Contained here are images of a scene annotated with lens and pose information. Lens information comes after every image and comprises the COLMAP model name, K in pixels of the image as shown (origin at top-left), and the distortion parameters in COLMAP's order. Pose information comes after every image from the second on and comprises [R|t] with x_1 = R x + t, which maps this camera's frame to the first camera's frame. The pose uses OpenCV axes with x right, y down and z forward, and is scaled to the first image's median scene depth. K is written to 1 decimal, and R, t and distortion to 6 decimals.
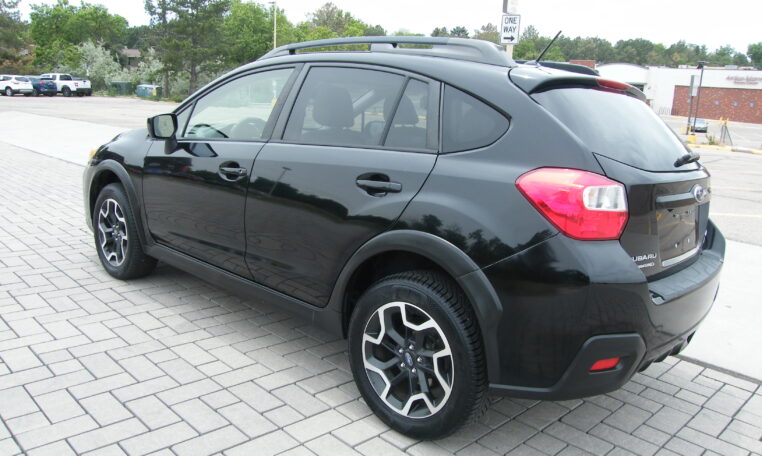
lens RADIAL K [[608.1, 0, 386.7], [0, 608.1, 227.5], [0, 0, 1]] dist [-0.160296, 0.144403]
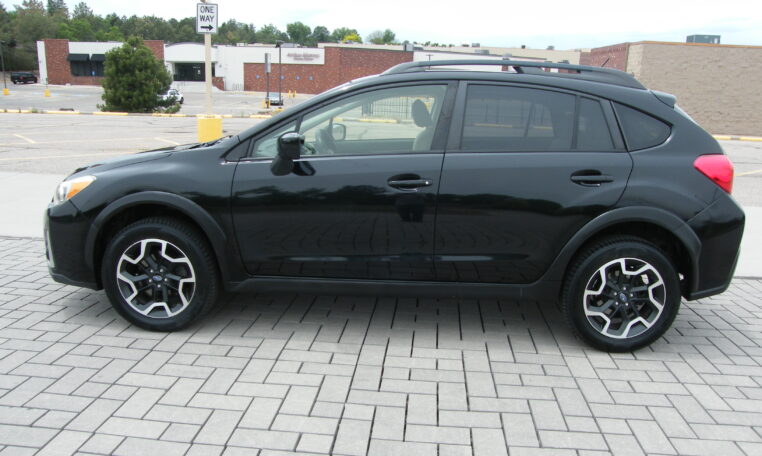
lens RADIAL K [[608.1, 0, 386.7], [0, 608.1, 227.5], [0, 0, 1]] dist [-0.160296, 0.144403]
pose [[0.767429, -0.169756, 0.618252, -0.974475], [0.148784, 0.985140, 0.085809, -0.116699], [-0.623631, 0.026134, 0.781282, 0.200184]]
